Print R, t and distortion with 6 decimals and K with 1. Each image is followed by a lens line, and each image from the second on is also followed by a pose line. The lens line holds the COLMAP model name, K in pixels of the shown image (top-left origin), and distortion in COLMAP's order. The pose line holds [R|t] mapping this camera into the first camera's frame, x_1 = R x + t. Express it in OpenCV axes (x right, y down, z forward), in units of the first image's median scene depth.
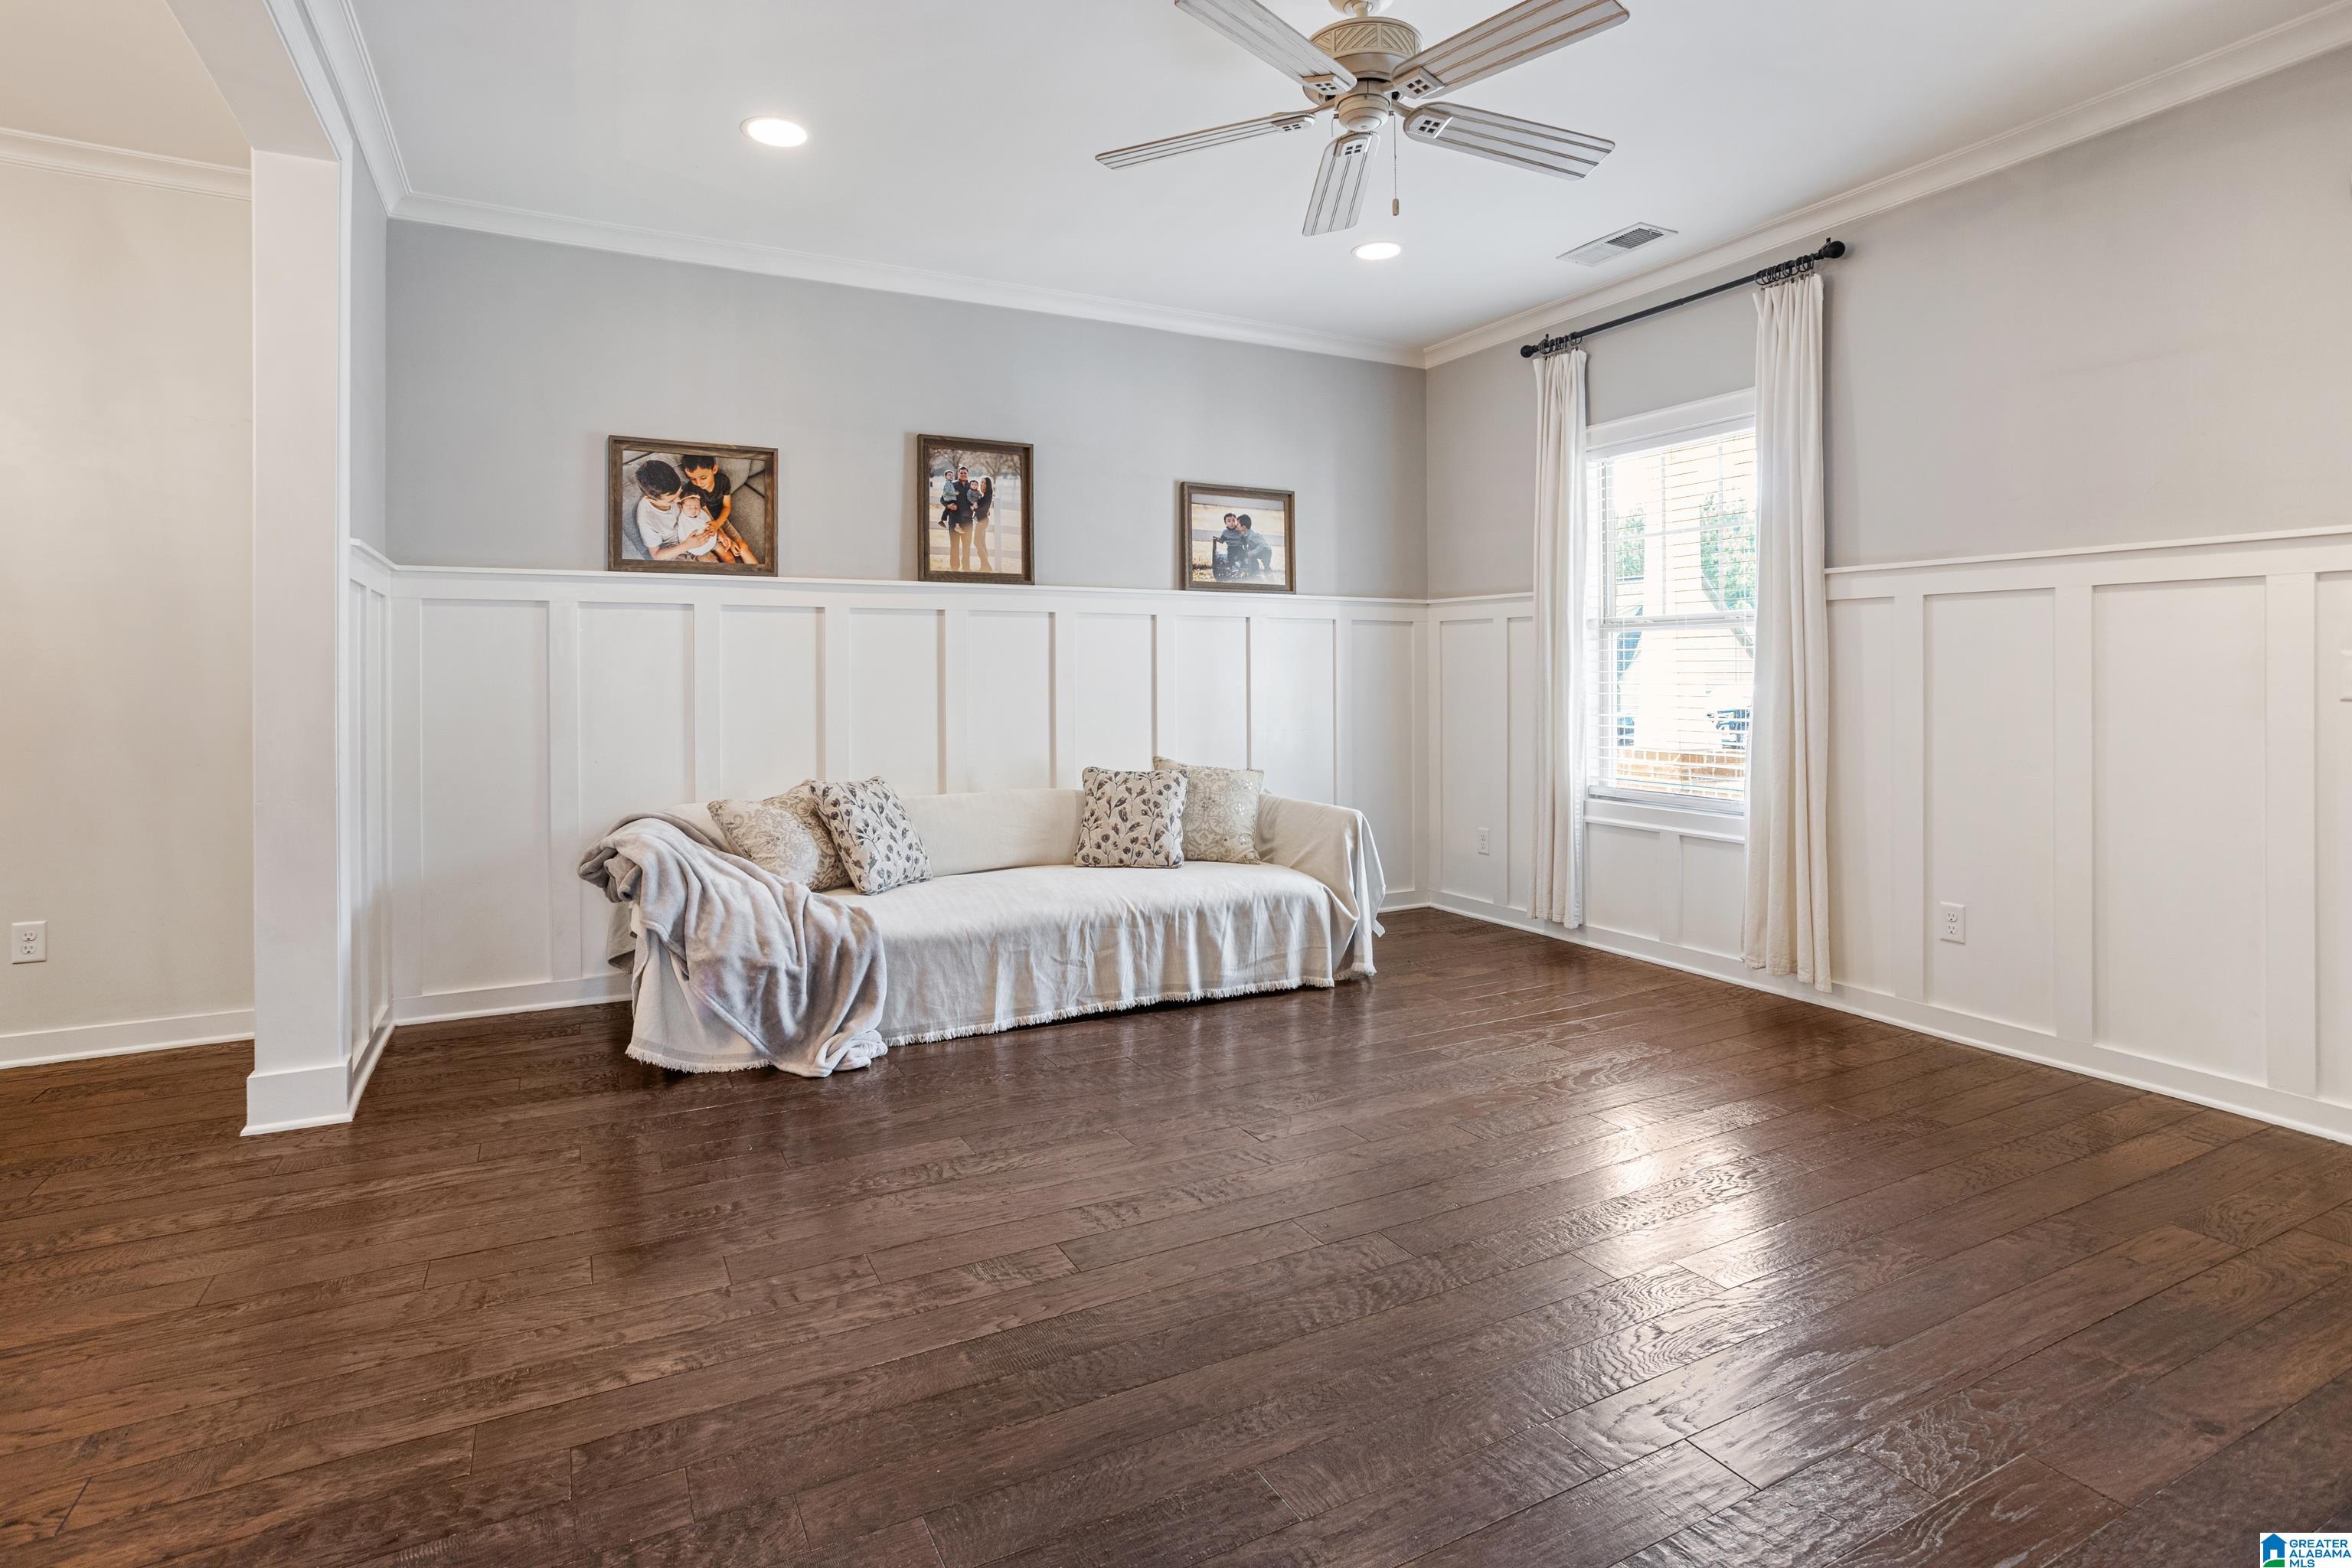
lens RADIAL K [[1170.0, 0, 1175.1], [0, 1170.0, 667.4], [0, 0, 1]] dist [-0.000493, 0.000970]
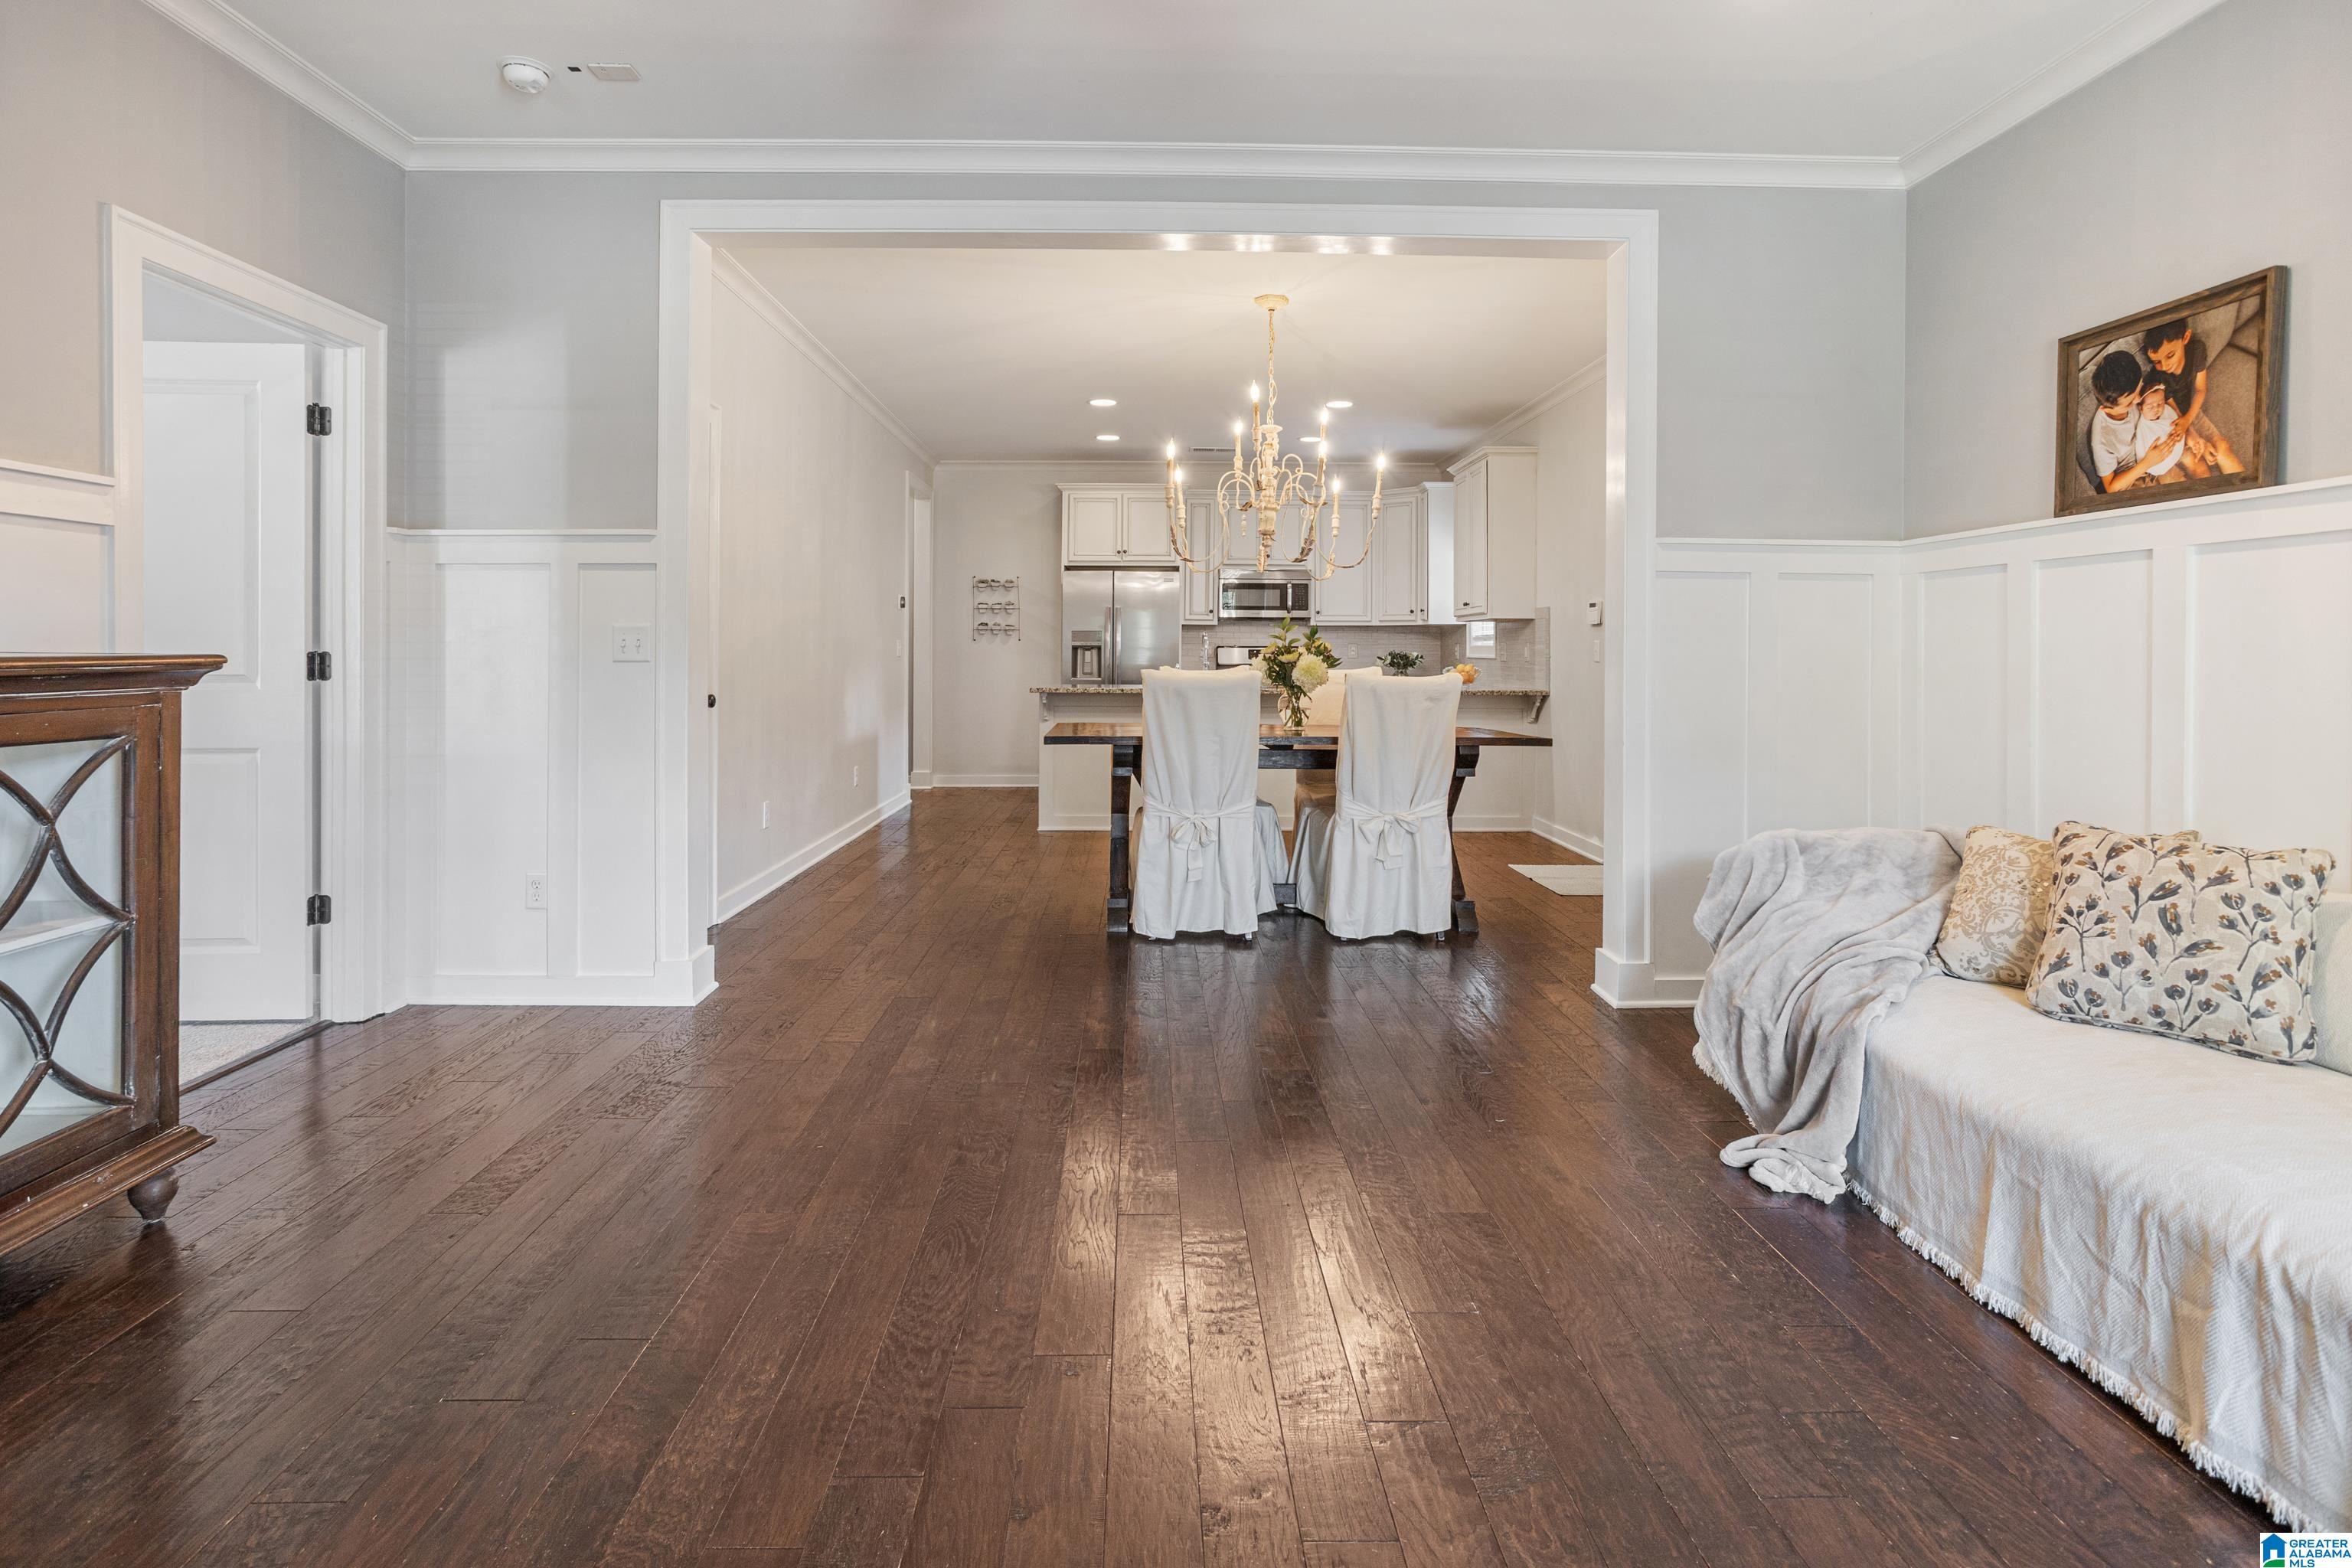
lens RADIAL K [[1170.0, 0, 1175.1], [0, 1170.0, 667.4], [0, 0, 1]] dist [-0.000493, 0.000970]
pose [[-0.430476, 0.012833, -0.902511, 0.446044], [-0.001542, 0.999887, 0.014953, 0.005207], [0.902601, 0.007828, -0.430408, 0.791511]]
